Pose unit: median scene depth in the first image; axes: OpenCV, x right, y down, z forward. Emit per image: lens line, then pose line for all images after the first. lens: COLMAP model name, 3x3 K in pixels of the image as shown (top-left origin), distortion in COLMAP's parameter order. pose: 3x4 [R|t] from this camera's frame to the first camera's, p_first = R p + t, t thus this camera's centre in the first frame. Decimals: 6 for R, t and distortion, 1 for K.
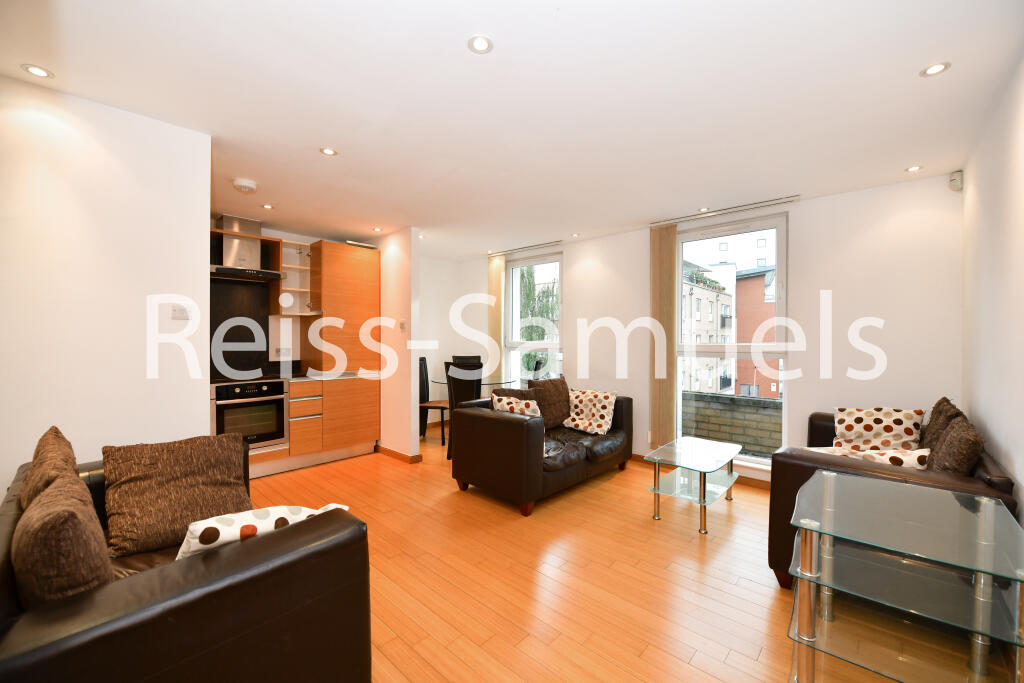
lens RADIAL K [[413.4, 0, 509.7], [0, 413.4, 332.2], [0, 0, 1]] dist [-0.000576, -0.000241]
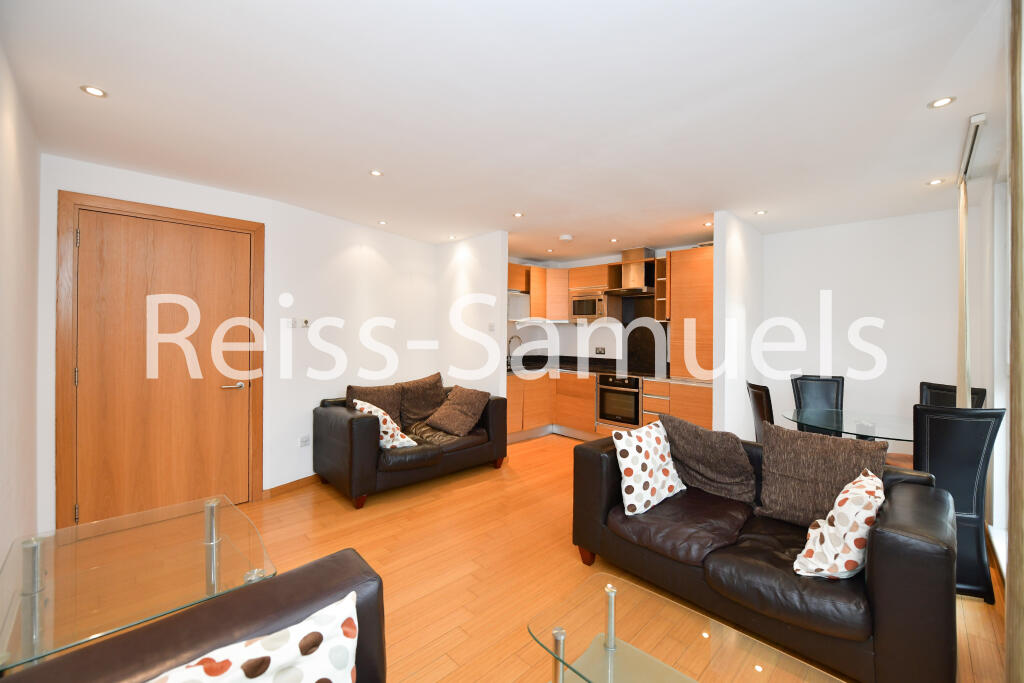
lens RADIAL K [[413.4, 0, 509.7], [0, 413.4, 332.2], [0, 0, 1]] dist [-0.000576, -0.000241]
pose [[-0.049848, -0.000645, -0.998757, 0.630102], [-0.003119, 0.999995, -0.000490, -0.011887], [0.998752, 0.003091, -0.049850, 0.644149]]
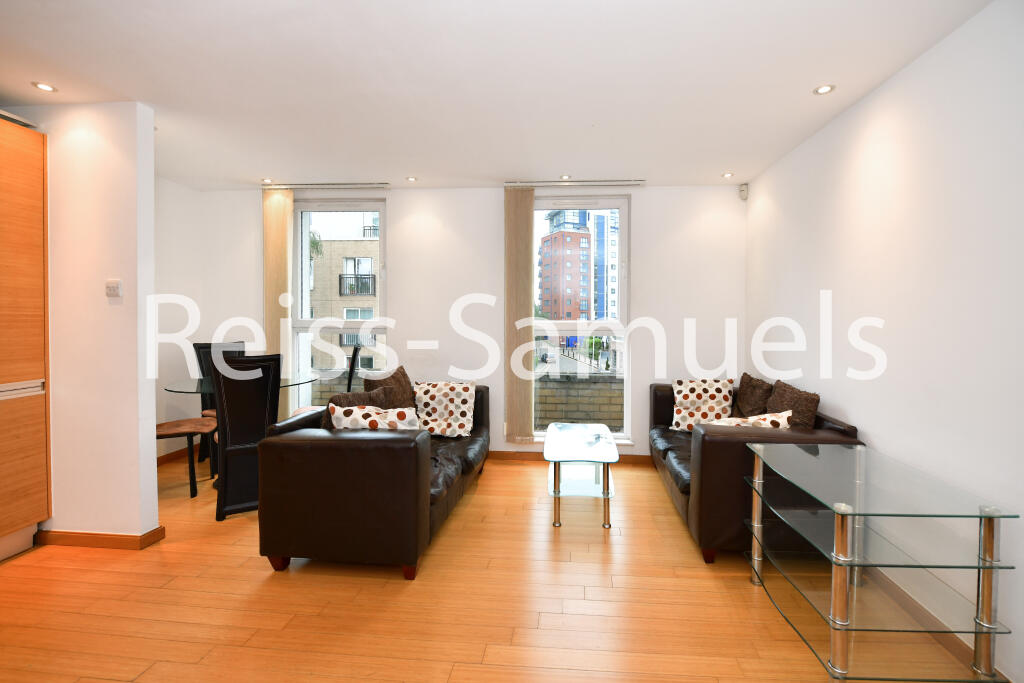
lens RADIAL K [[436.9, 0, 533.4], [0, 436.9, 323.3], [0, 0, 1]] dist [-0.003372, -0.001144]
pose [[0.784497, -0.011336, 0.620029, -0.191078], [-0.013979, 0.999256, 0.035957, -0.003234], [-0.619975, -0.036875, 0.783754, 0.256905]]
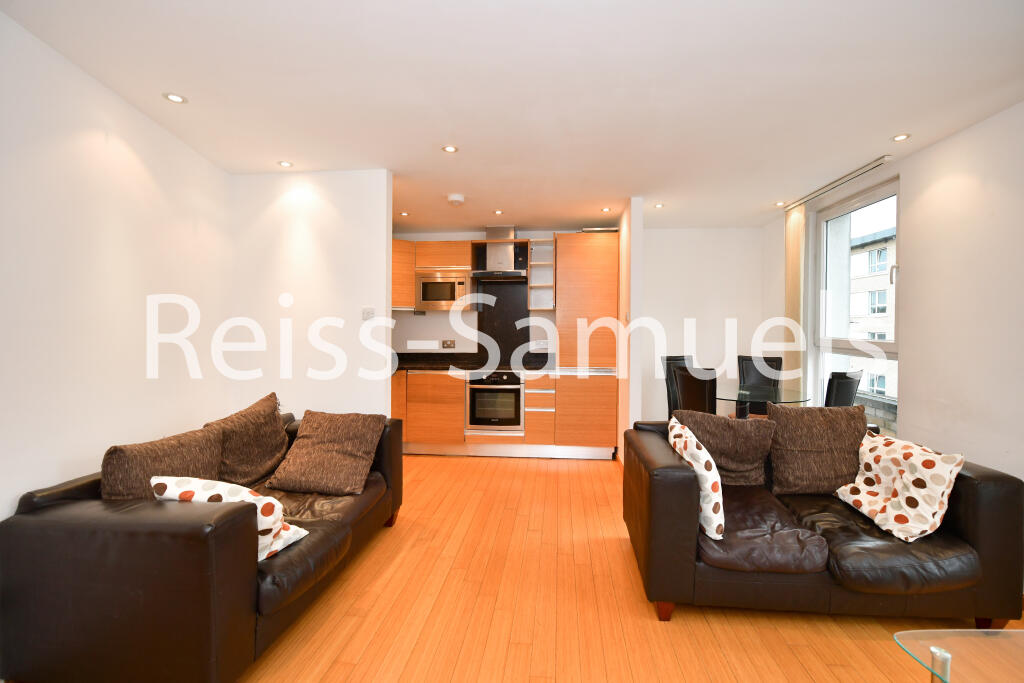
lens RADIAL K [[425.6, 0, 557.1], [0, 425.6, 322.8], [0, 0, 1]] dist [-0.008683, -0.000077]
pose [[0.617235, -0.007548, -0.786742, 0.353627], [0.011022, 0.999939, -0.000947, -0.006854], [0.786701, -0.008087, 0.617281, 0.374514]]
